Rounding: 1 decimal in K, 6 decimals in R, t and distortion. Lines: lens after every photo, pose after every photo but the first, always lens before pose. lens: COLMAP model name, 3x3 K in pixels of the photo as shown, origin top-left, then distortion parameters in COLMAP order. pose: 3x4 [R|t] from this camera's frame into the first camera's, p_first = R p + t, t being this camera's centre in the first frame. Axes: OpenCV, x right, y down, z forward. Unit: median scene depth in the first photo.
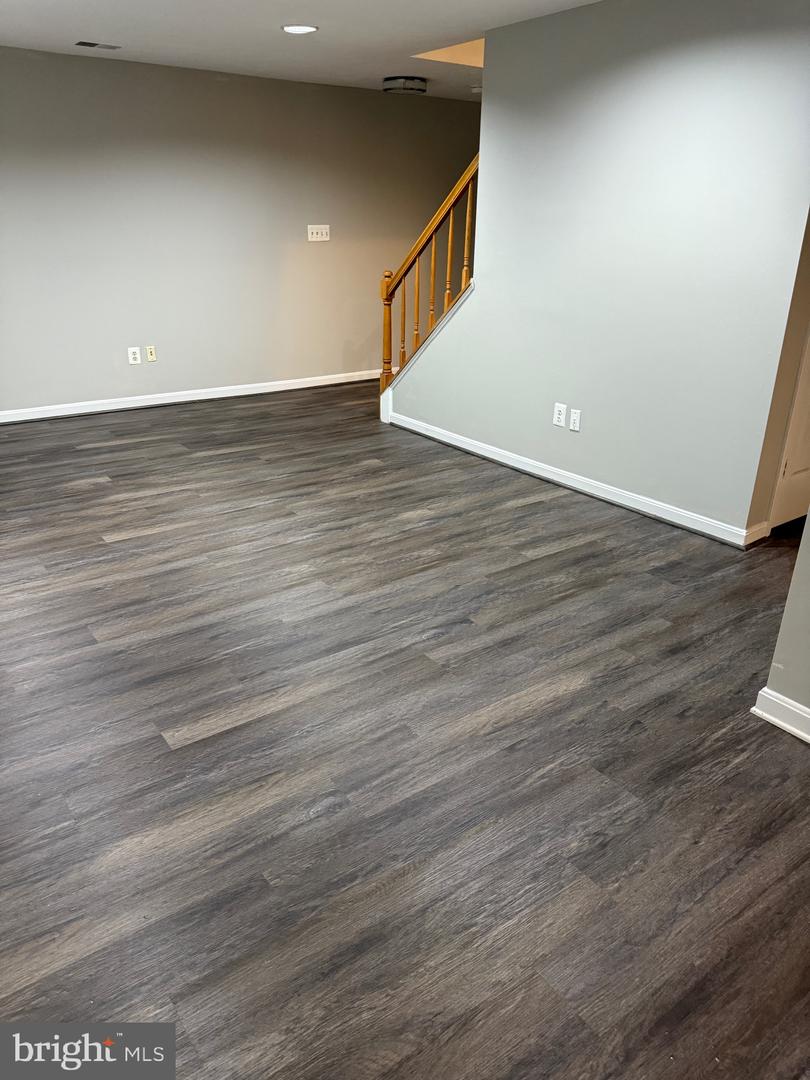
lens RADIAL K [[772.8, 0, 409.4], [0, 772.8, 544.3], [0, 0, 1]] dist [0.071272, -0.075485]
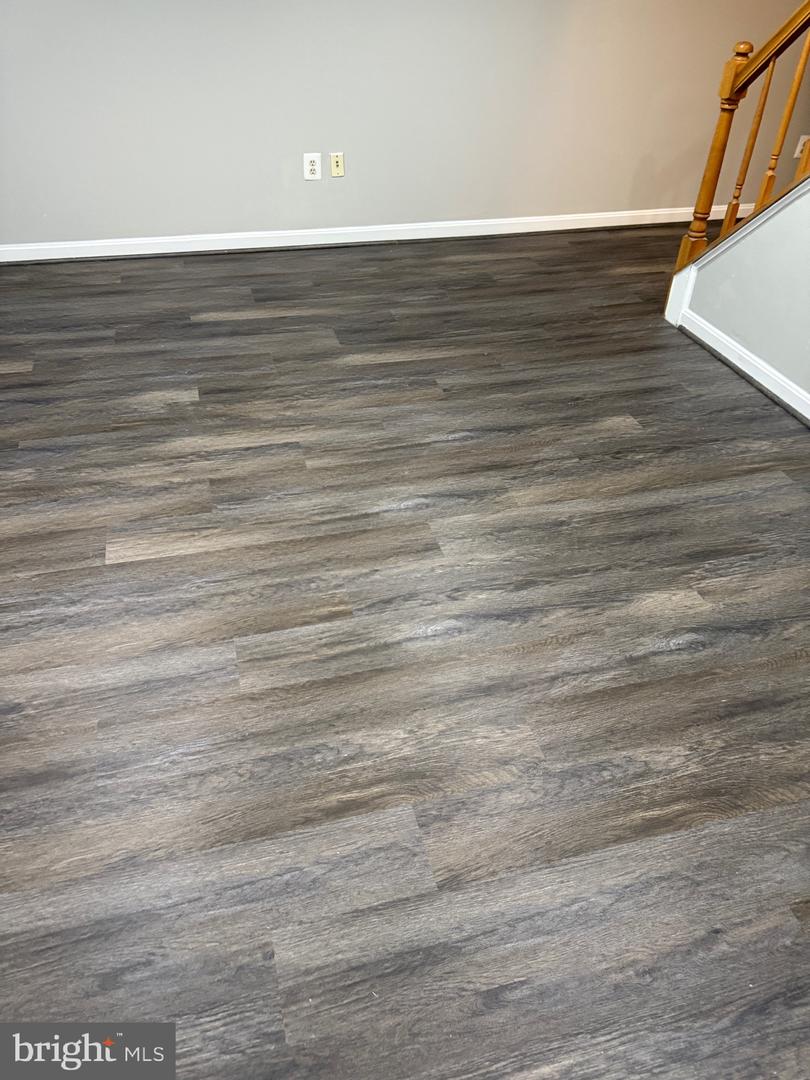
lens RADIAL K [[772.8, 0, 395.4], [0, 772.8, 533.3], [0, 0, 1]] dist [0.071272, -0.075485]
pose [[0.926324, 0.228481, -0.299535, -0.014072], [-0.147008, 0.951287, 0.271002, -0.173766], [0.346862, -0.207001, 0.914788, 0.442782]]
